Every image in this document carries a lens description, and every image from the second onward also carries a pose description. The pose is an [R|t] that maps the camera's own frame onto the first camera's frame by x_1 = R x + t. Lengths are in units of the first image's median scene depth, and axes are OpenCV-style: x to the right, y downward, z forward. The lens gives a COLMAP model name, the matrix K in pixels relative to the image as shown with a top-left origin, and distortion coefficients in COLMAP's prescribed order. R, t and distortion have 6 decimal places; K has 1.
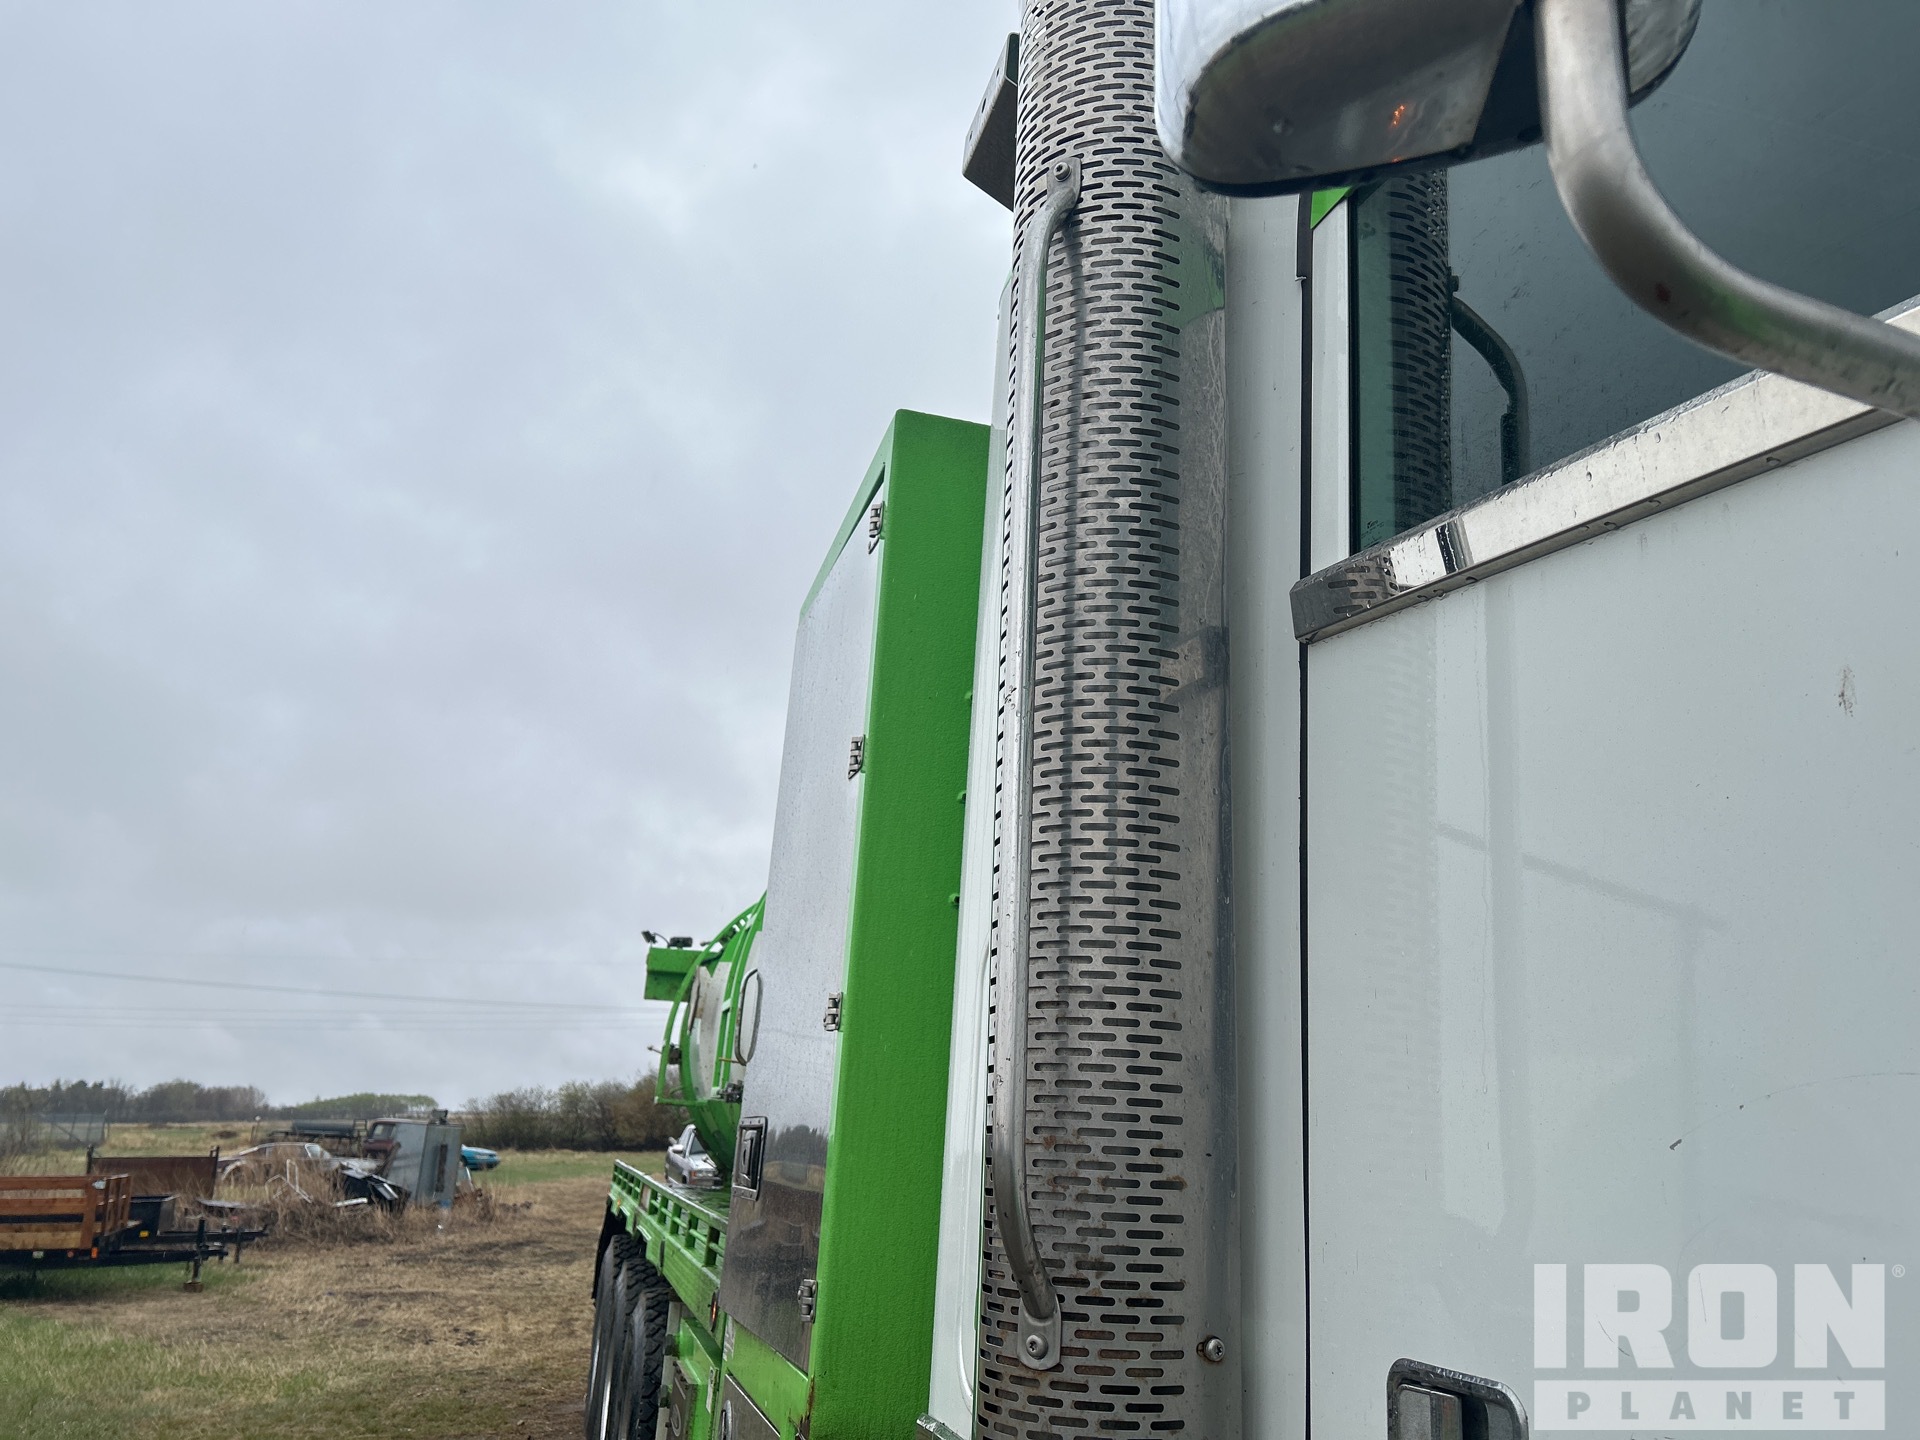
lens RADIAL K [[1473.1, 0, 960.0], [0, 1473.1, 720.0], [0, 0, 1]] dist [0.013395, 0.005160]
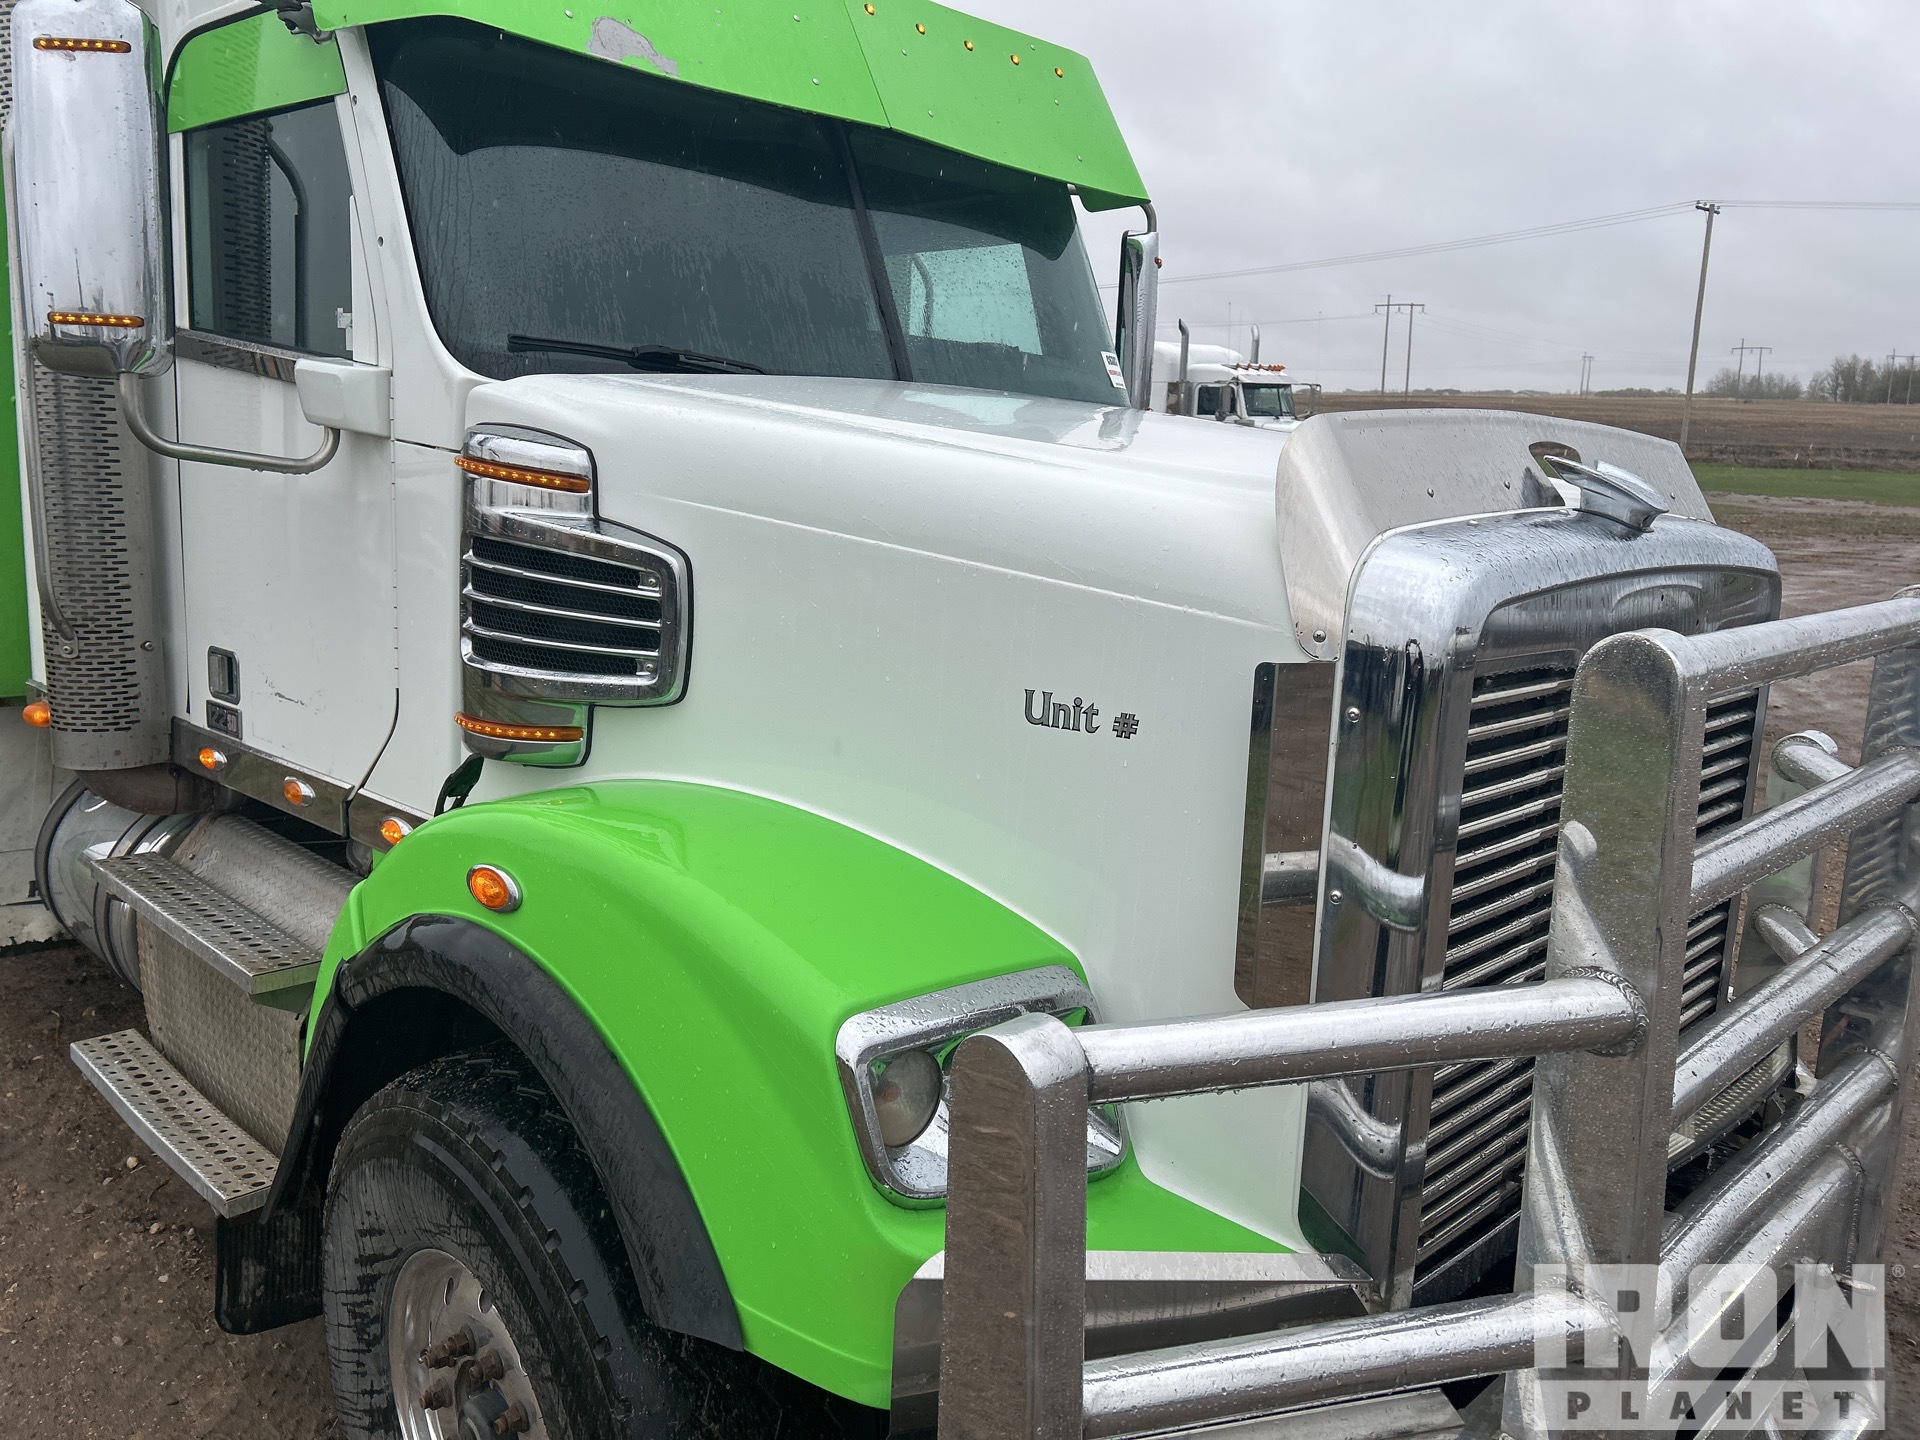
lens RADIAL K [[1473.1, 0, 960.0], [0, 1473.1, 720.0], [0, 0, 1]] dist [0.013395, 0.005160]
pose [[0.862805, -0.100588, 0.495429, 0.101283], [-0.143446, 0.891013, 0.430720, -0.785335], [-0.484759, -0.442695, 0.754341, -1.716902]]
